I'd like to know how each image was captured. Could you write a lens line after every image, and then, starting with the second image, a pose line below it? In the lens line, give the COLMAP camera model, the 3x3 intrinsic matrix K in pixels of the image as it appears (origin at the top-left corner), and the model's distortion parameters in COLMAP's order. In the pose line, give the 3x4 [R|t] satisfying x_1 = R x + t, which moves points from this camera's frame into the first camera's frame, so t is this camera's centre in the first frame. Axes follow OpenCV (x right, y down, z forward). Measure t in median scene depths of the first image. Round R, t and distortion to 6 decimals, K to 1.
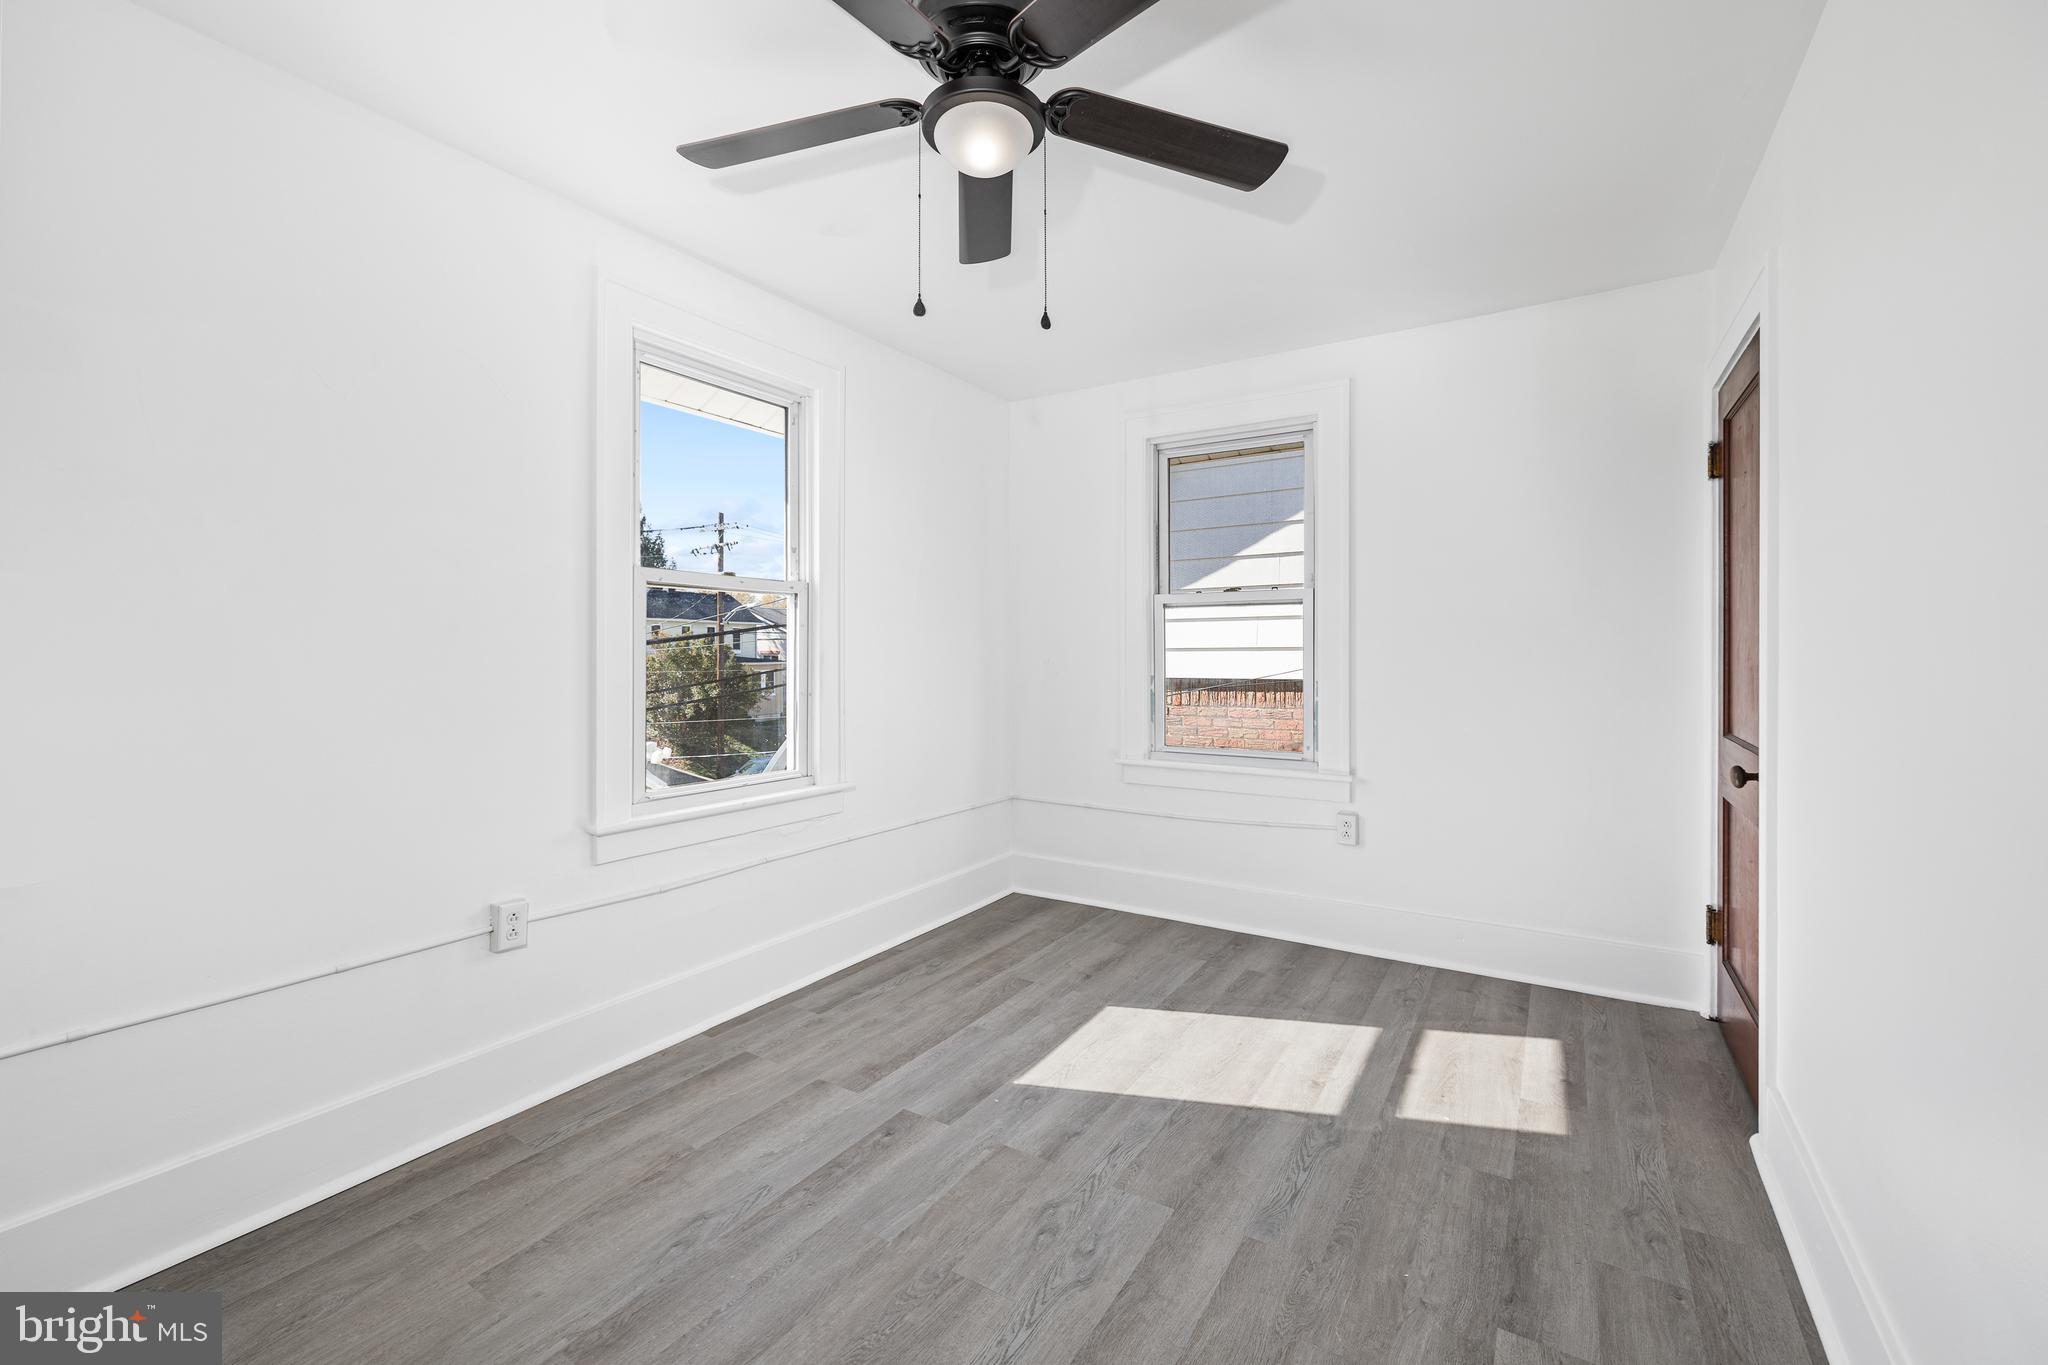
lens RADIAL K [[870.2, 0, 1024.7], [0, 870.2, 648.5], [0, 0, 1]] dist [0.000245, -0.000037]
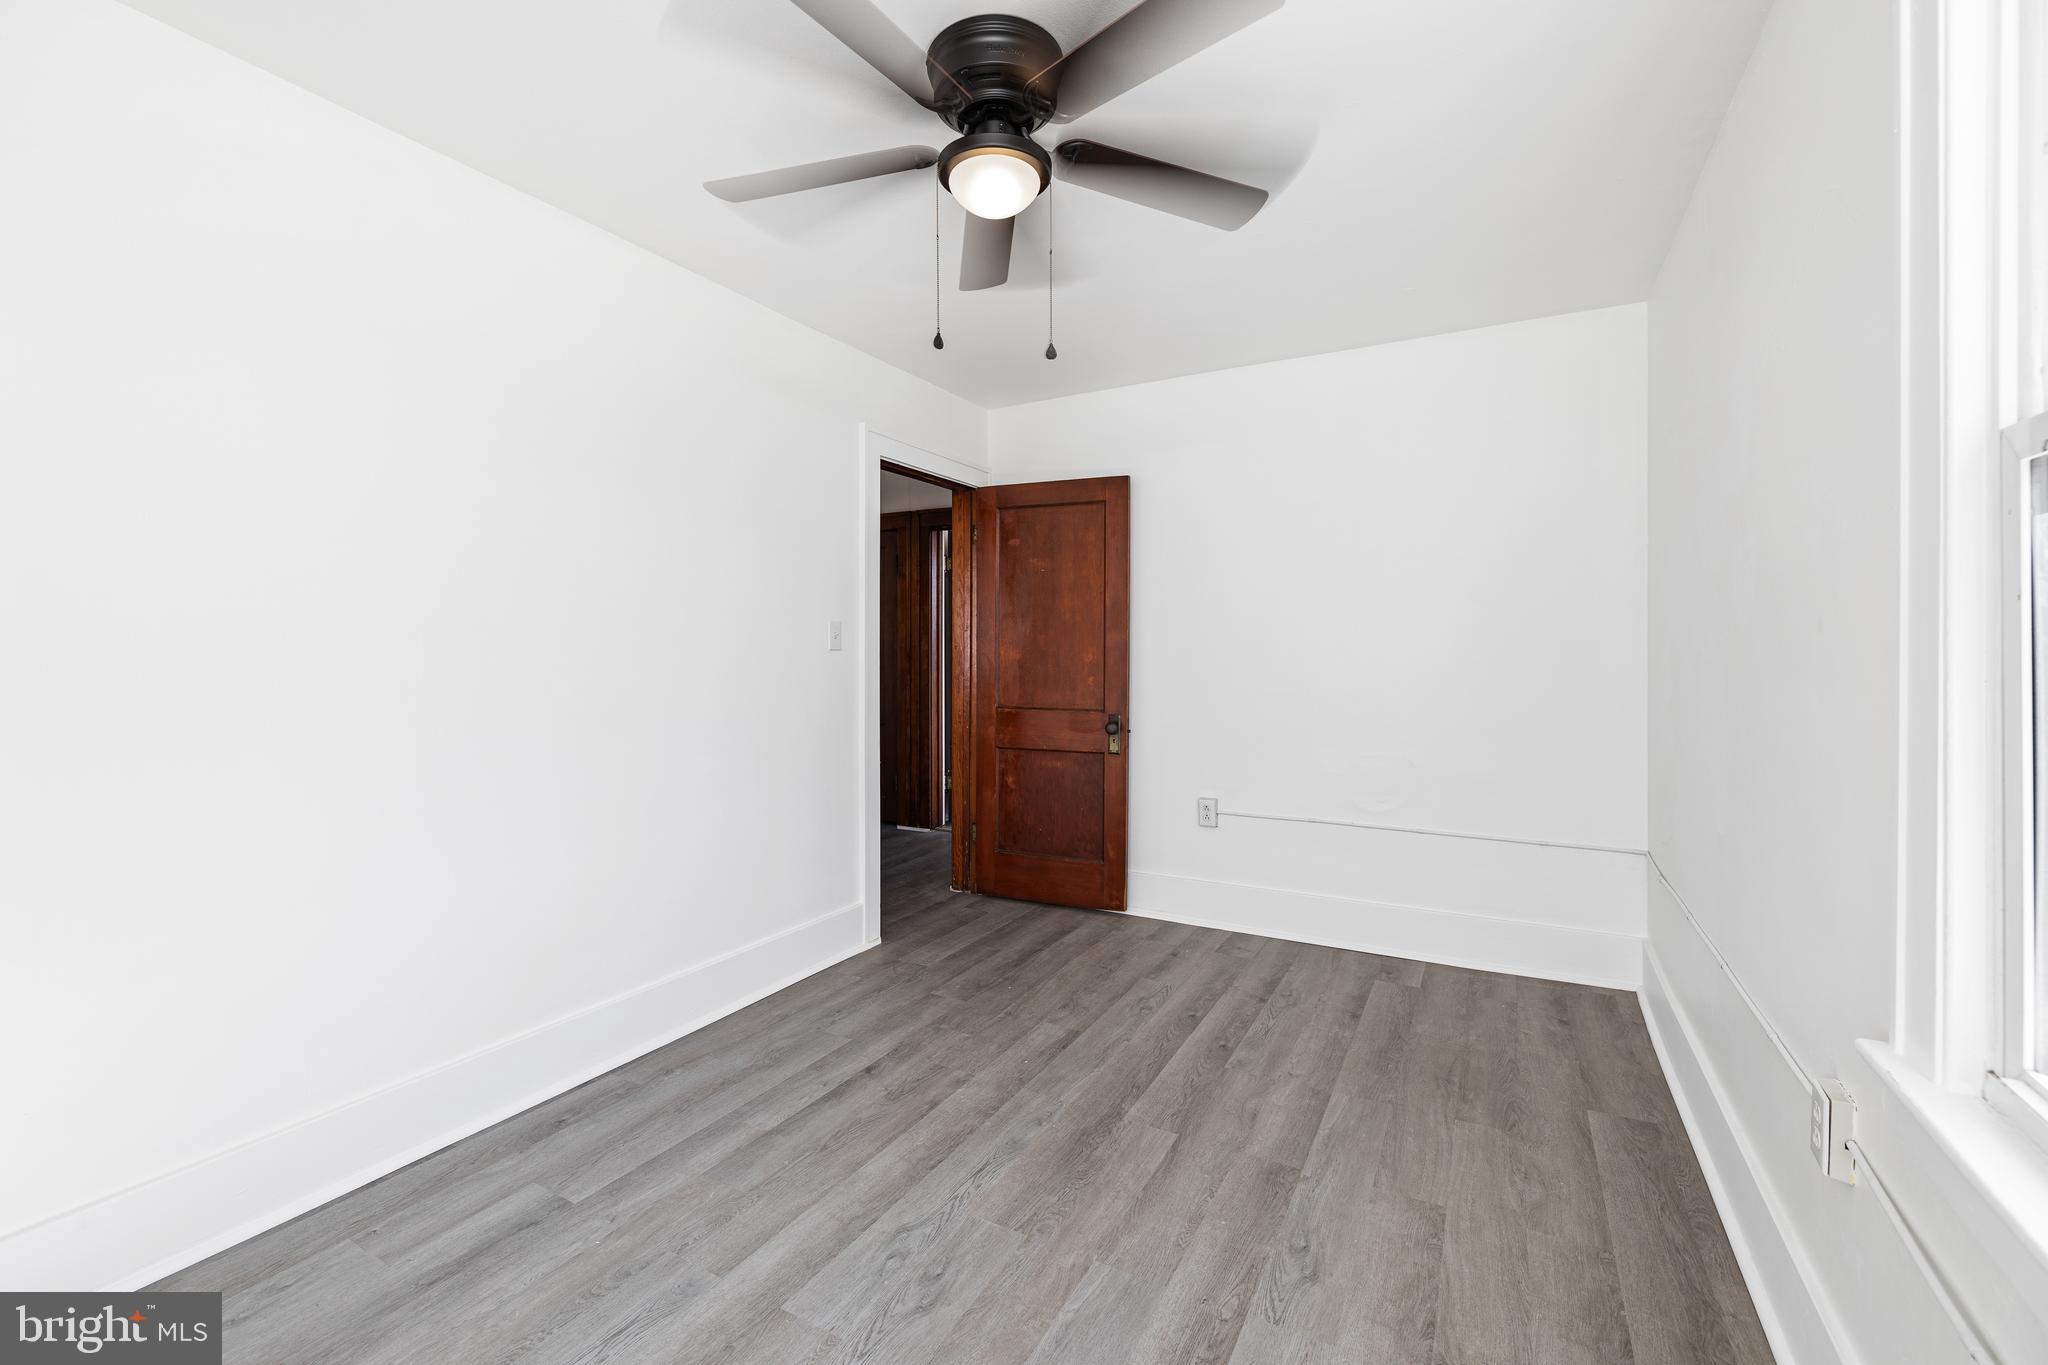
lens RADIAL K [[870.2, 0, 1024.7], [0, 870.2, 648.5], [0, 0, 1]] dist [0.000245, -0.000037]
pose [[-0.998656, -0.000626, -0.051833, -0.025725], [-0.000768, 0.999996, 0.002718, -0.008558], [0.051831, 0.002754, -0.998652, 2.044074]]
